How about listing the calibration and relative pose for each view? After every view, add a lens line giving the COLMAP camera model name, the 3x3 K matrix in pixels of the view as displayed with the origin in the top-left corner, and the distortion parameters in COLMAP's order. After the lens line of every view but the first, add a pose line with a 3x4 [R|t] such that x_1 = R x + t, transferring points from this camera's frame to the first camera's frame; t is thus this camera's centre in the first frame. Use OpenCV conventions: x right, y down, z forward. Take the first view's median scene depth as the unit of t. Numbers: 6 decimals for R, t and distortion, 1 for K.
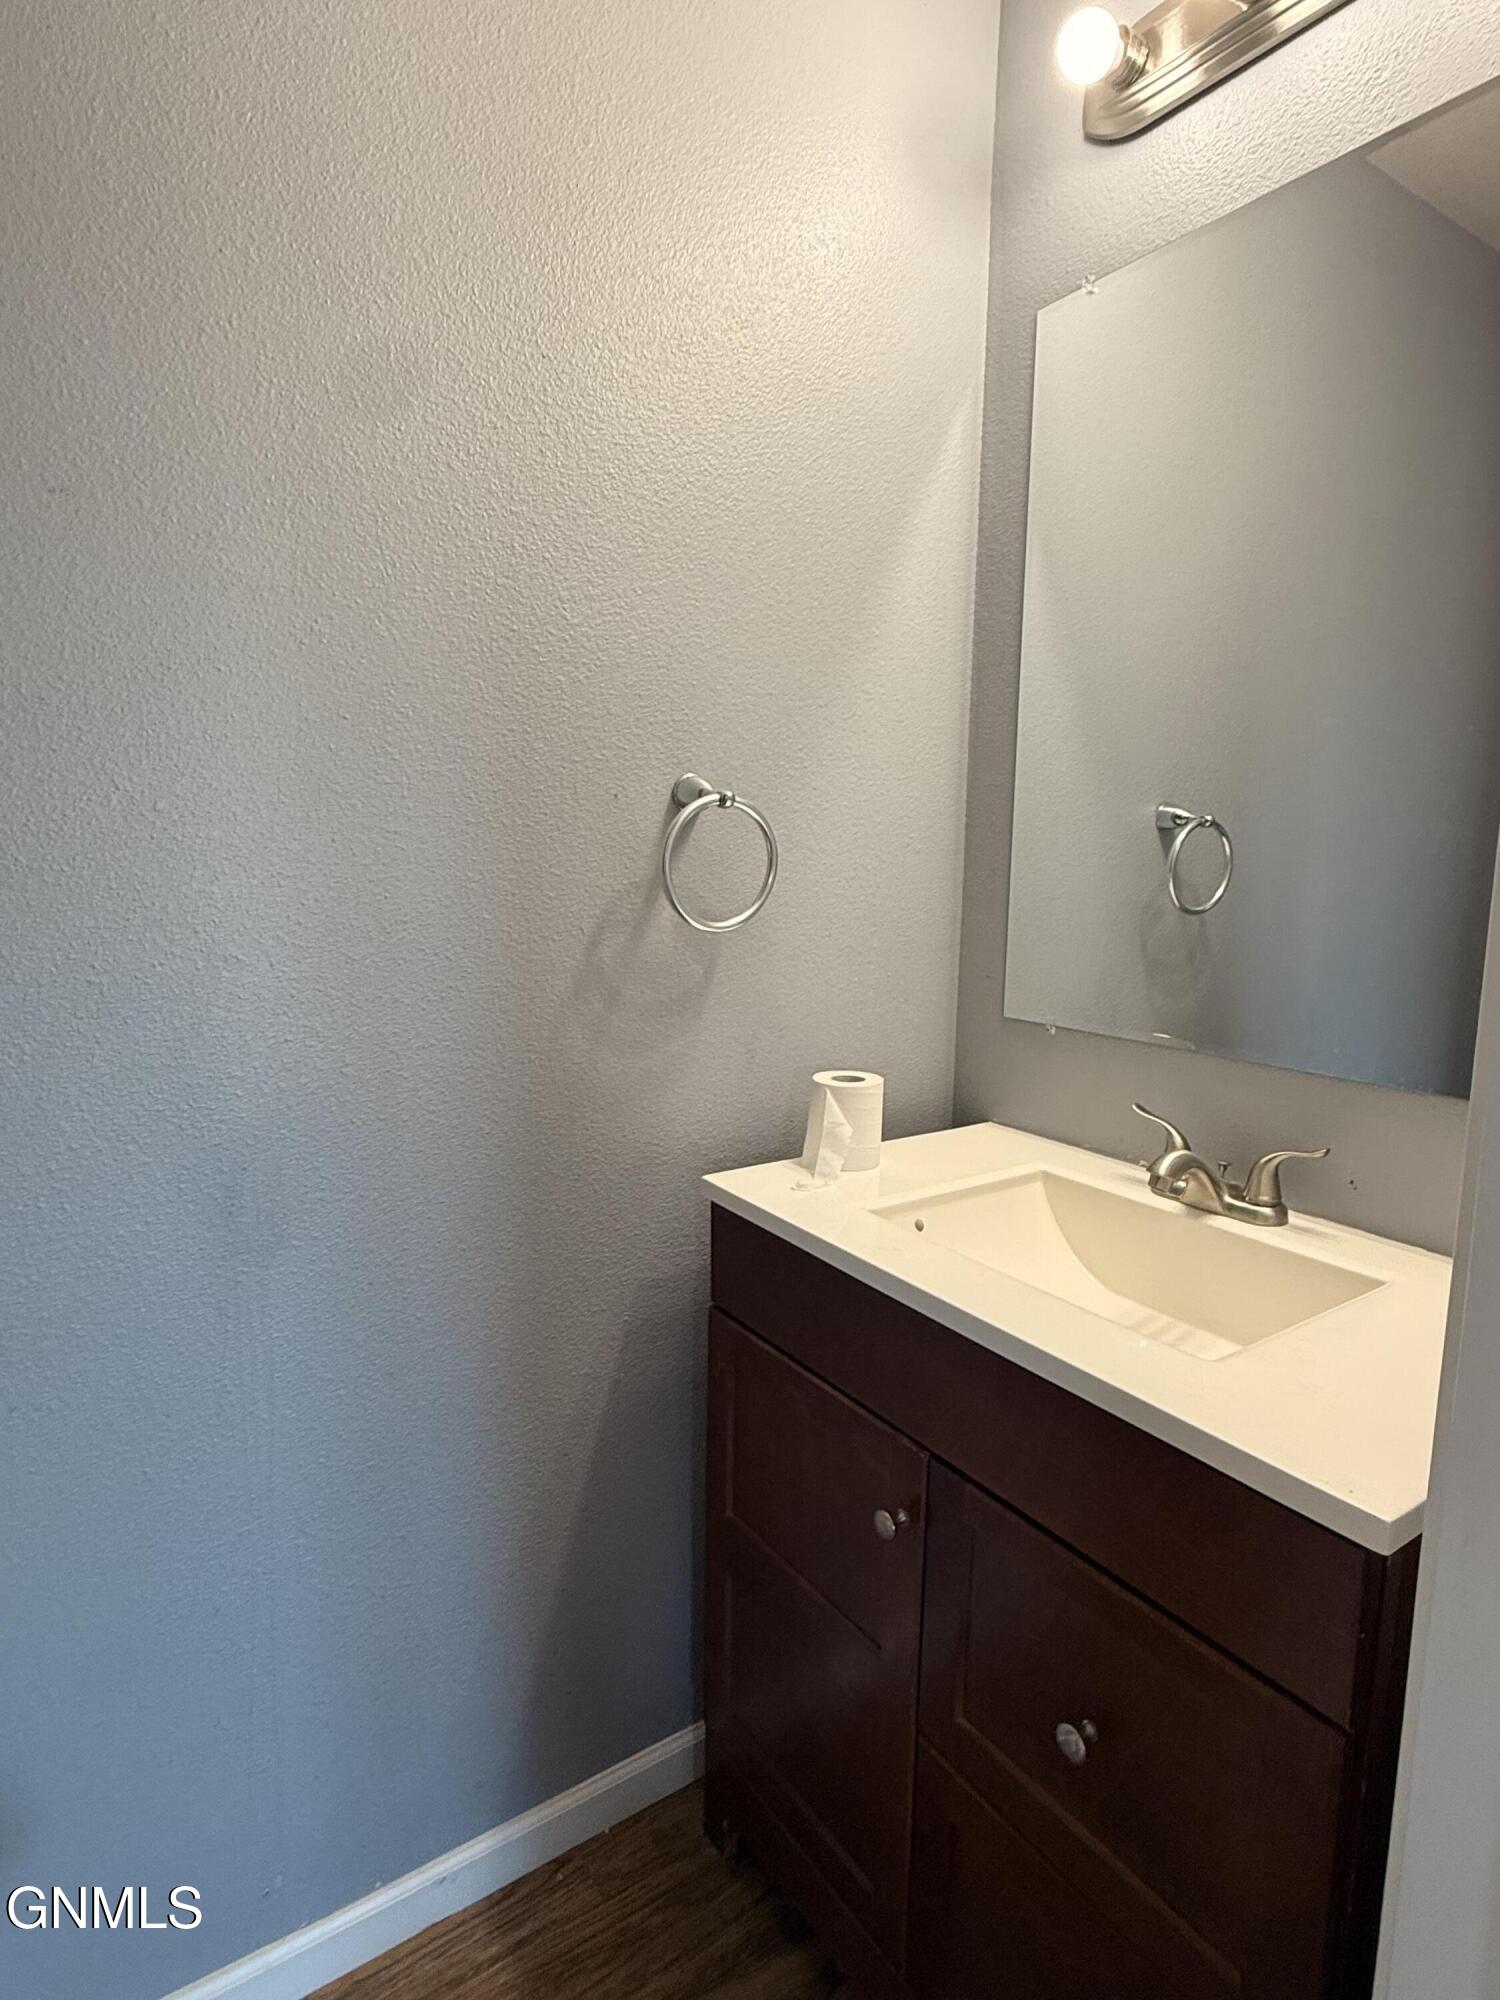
lens RADIAL K [[1097.0, 0, 751.0], [0, 1097.0, 1005.7], [0, 0, 1]] dist [0.002648, -0.001010]
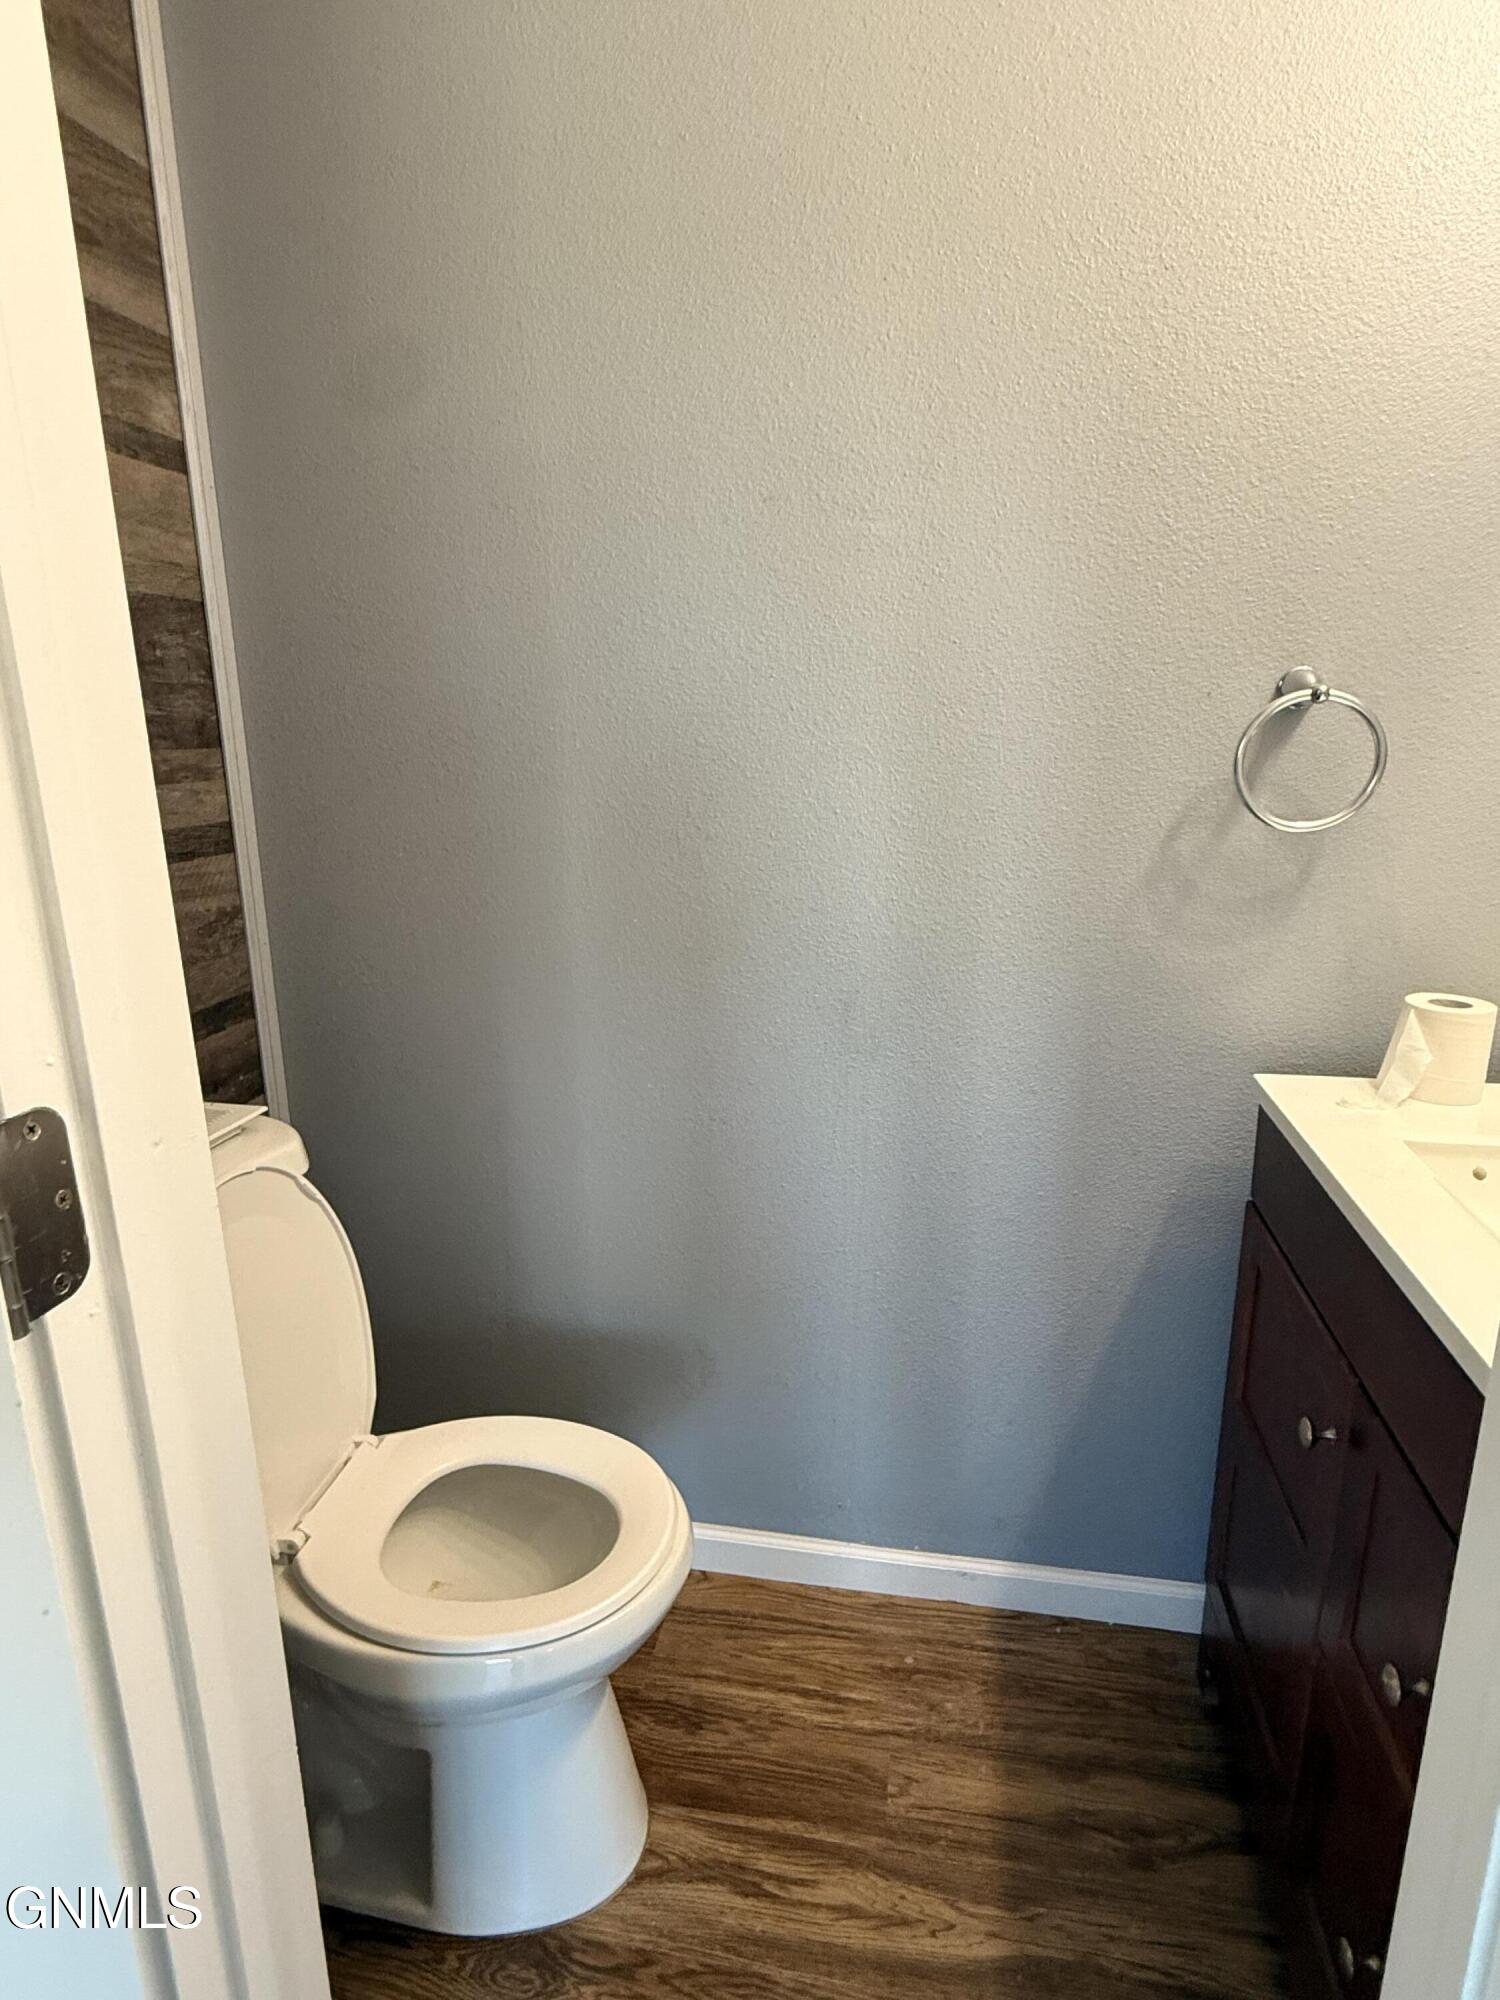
lens RADIAL K [[1097.0, 0, 751.0], [0, 1097.0, 1005.7], [0, 0, 1]] dist [0.002648, -0.001010]
pose [[0.709048, 0.159658, -0.686848, 0.320838], [-0.082556, 0.986128, 0.144002, -0.015147], [0.700311, -0.045401, 0.712393, -0.048656]]
